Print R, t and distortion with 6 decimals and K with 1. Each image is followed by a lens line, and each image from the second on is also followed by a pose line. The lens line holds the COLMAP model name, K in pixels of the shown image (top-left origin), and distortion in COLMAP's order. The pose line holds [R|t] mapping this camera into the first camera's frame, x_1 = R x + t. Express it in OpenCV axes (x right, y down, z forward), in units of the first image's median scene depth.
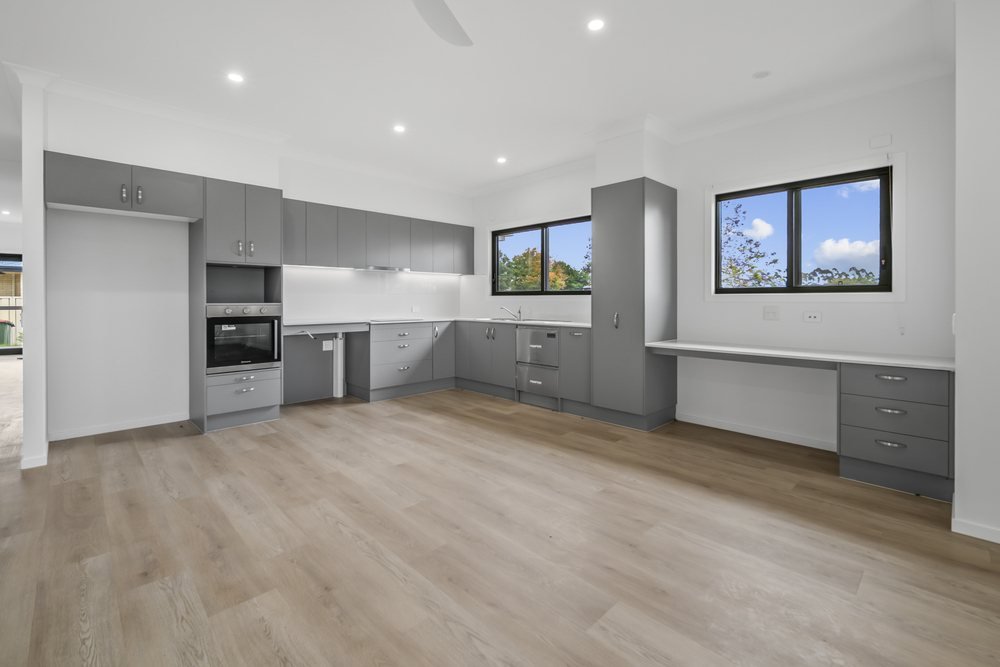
lens RADIAL K [[447.4, 0, 513.1], [0, 447.4, 312.9], [0, 0, 1]] dist [0.002397, -0.000289]
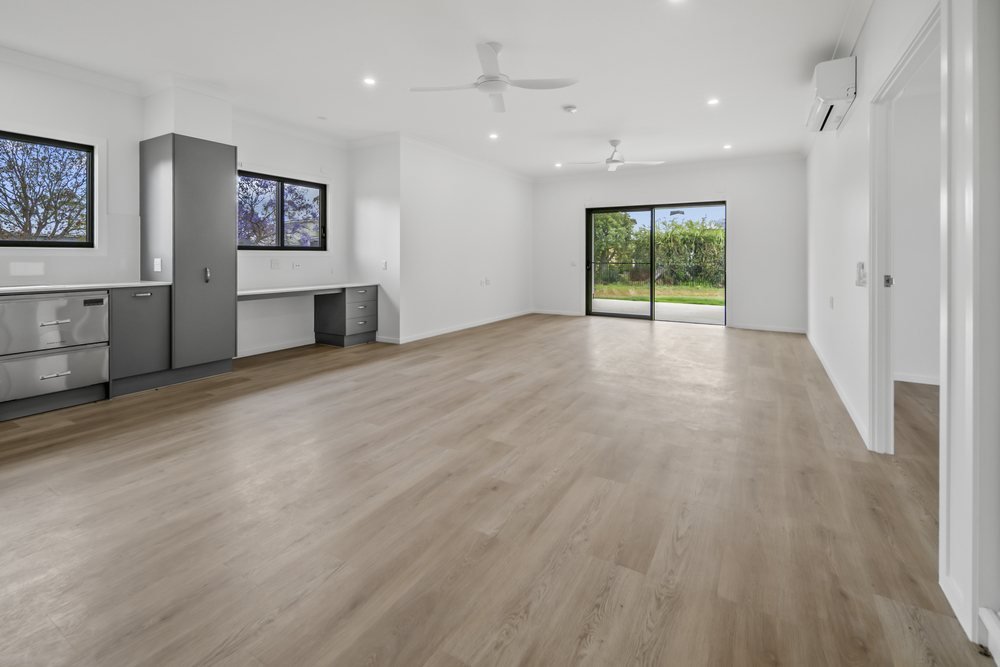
lens RADIAL K [[447.4, 0, 513.1], [0, 447.4, 312.9], [0, 0, 1]] dist [0.002397, -0.000289]
pose [[-0.289036, -0.119051, 0.949887, -1.416406], [0.029418, 0.990664, 0.133113, -0.016770], [-0.956866, 0.066418, -0.282836, 0.941616]]
